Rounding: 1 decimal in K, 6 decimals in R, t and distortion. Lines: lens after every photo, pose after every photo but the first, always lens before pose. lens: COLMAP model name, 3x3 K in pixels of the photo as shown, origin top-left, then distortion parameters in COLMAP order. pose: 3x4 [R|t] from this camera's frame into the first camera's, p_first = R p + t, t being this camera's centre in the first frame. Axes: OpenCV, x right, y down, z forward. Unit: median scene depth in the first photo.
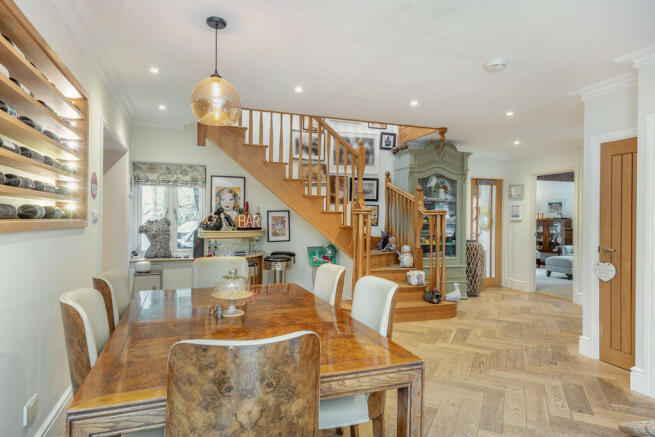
lens RADIAL K [[370.4, 0, 327.5], [0, 370.4, 218.5], [0, 0, 1]] dist [0.003190, 0.000392]
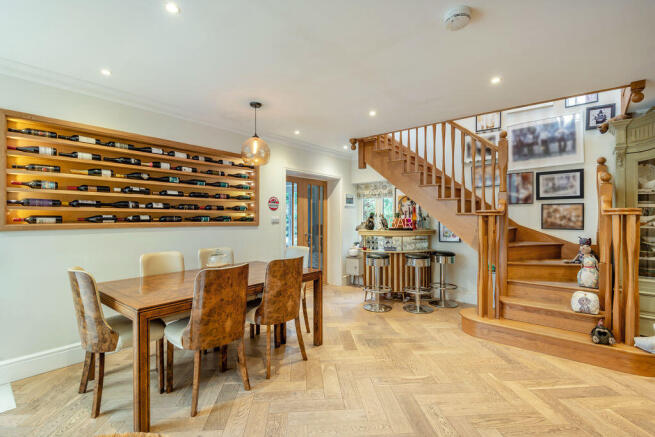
lens RADIAL K [[306.6, 0, 327.5], [0, 306.6, 218.5], [0, 0, 1]] dist [-0.000697, -0.001028]
pose [[0.530144, -0.010384, -0.847844, 0.425778], [0.004410, 0.999945, -0.009489, -0.000100], [0.847896, 0.001291, 0.530161, 0.222981]]
